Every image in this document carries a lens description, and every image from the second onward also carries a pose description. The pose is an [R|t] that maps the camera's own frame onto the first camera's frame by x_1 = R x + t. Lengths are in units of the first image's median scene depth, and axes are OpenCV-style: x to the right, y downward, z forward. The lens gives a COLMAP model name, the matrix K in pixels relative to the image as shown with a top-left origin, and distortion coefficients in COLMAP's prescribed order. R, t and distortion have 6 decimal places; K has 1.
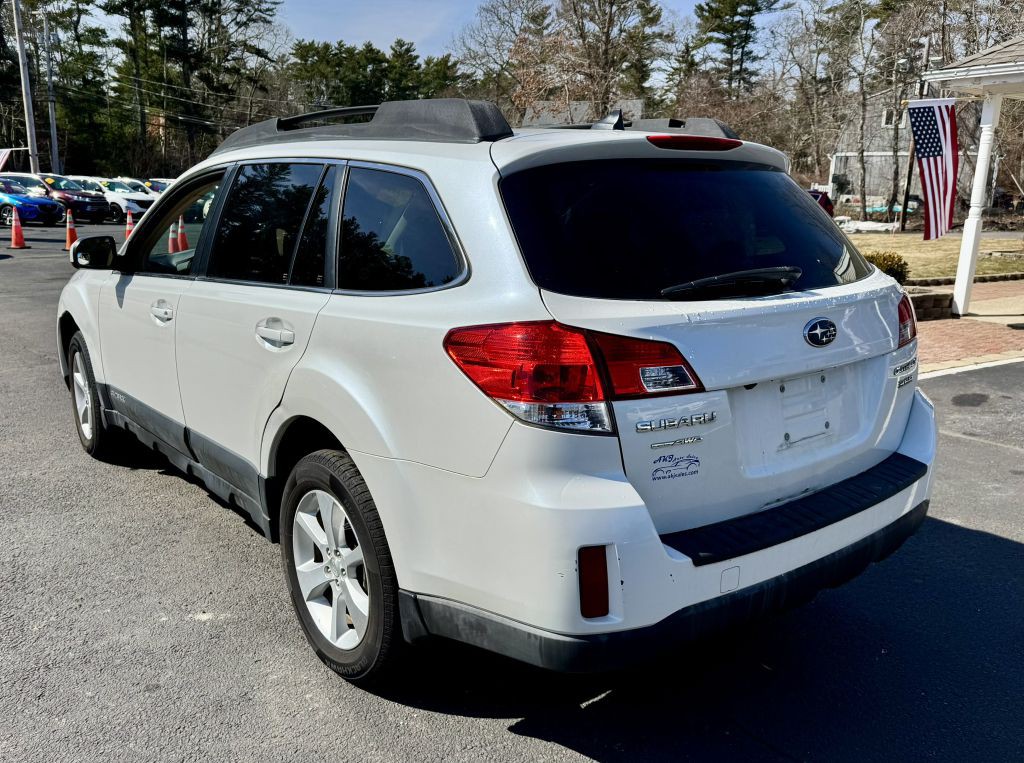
lens RADIAL K [[917.6, 0, 509.0], [0, 917.6, 382.4], [0, 0, 1]] dist [-0.000995, 0.029710]
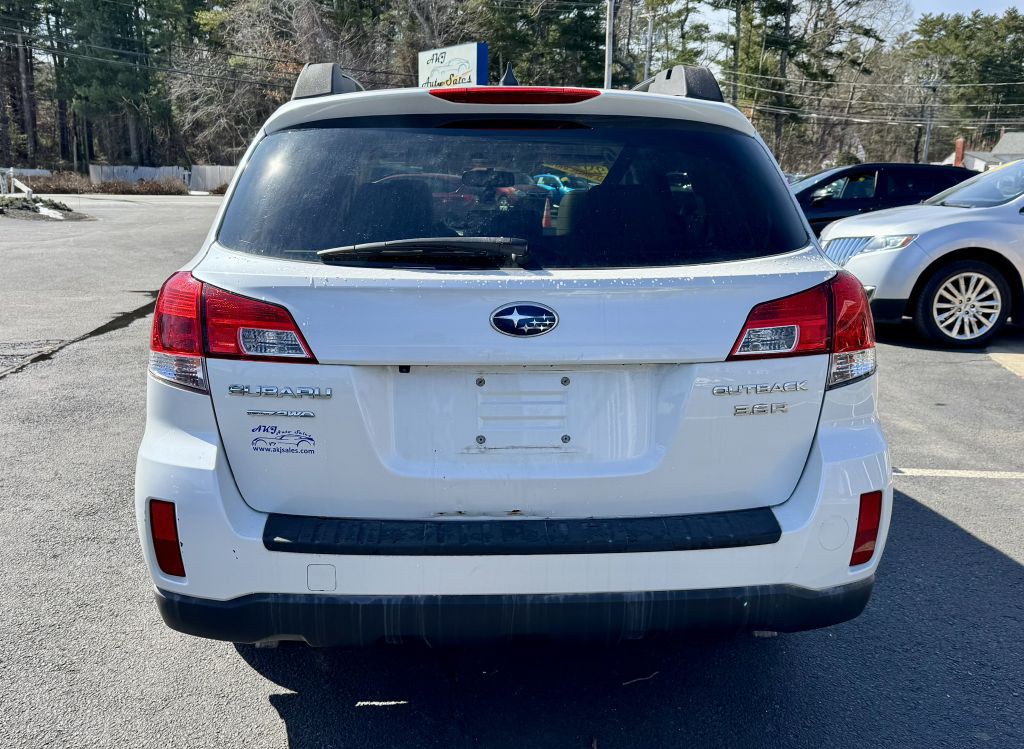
lens RADIAL K [[938.0, 0, 508.8], [0, 938.0, 365.7], [0, 0, 1]] dist [0.113122, -0.049511]
pose [[0.816242, 0.121728, -0.564740, 0.762844], [-0.130990, 0.991086, 0.024301, -0.030501], [0.562664, 0.054140, 0.824911, 0.289389]]
